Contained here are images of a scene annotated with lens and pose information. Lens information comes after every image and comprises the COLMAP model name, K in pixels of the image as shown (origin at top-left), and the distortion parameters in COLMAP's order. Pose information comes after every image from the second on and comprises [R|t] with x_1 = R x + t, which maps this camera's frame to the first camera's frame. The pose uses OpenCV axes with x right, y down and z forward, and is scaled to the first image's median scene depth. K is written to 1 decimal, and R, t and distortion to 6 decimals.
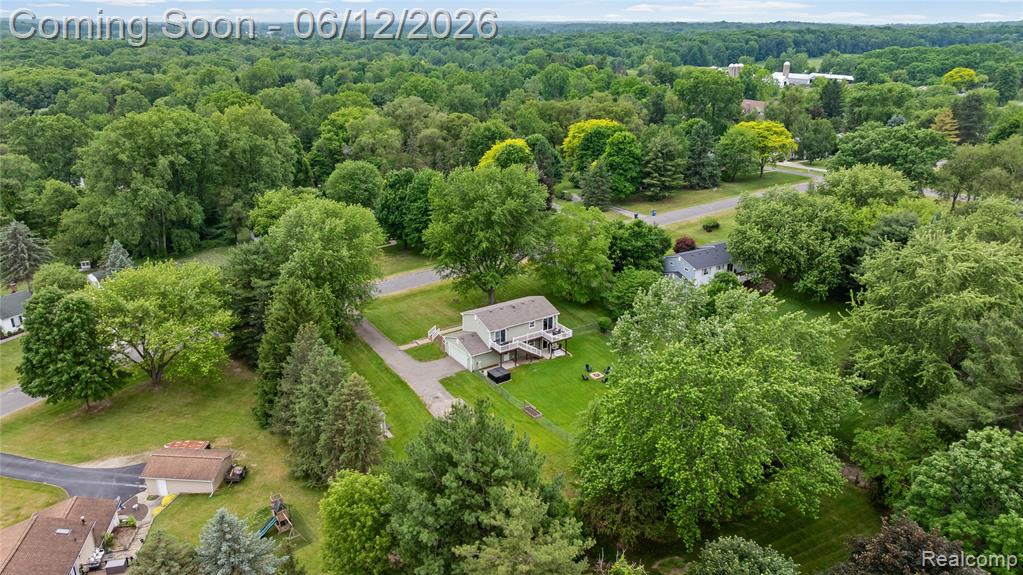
lens RADIAL K [[712.1, 0, 493.2], [0, 712.1, 285.7], [0, 0, 1]] dist [-0.021494, -0.001475]
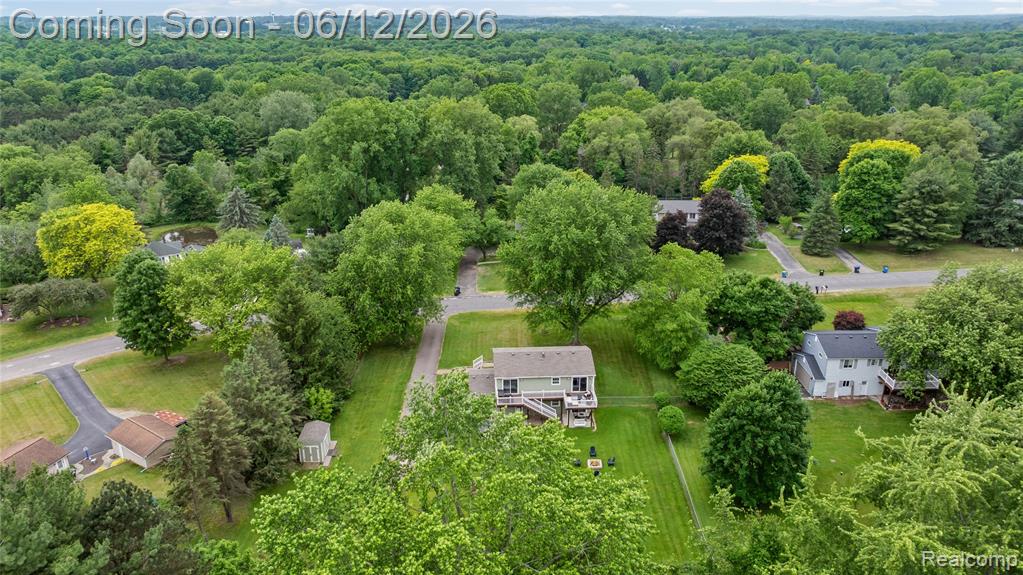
lens RADIAL K [[712.1, 0, 493.2], [0, 712.1, 285.7], [0, 0, 1]] dist [-0.021494, -0.001475]
pose [[0.867710, 0.174988, -0.465252, 0.226205], [-0.170397, 0.983987, 0.052295, -0.054584], [0.466953, 0.033900, 0.883632, 0.136579]]
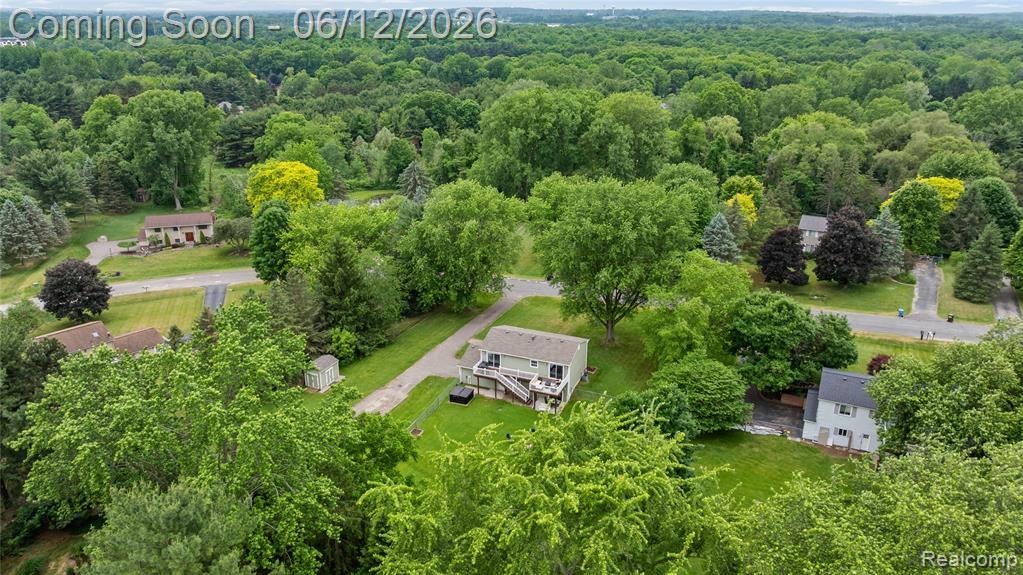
lens RADIAL K [[712.1, 0, 493.2], [0, 712.1, 285.7], [0, 0, 1]] dist [-0.021494, -0.001475]
pose [[0.584433, 0.296795, -0.755215, 0.408314], [-0.285631, 0.946387, 0.150885, -0.095117], [0.759508, 0.127530, 0.637874, 0.246602]]
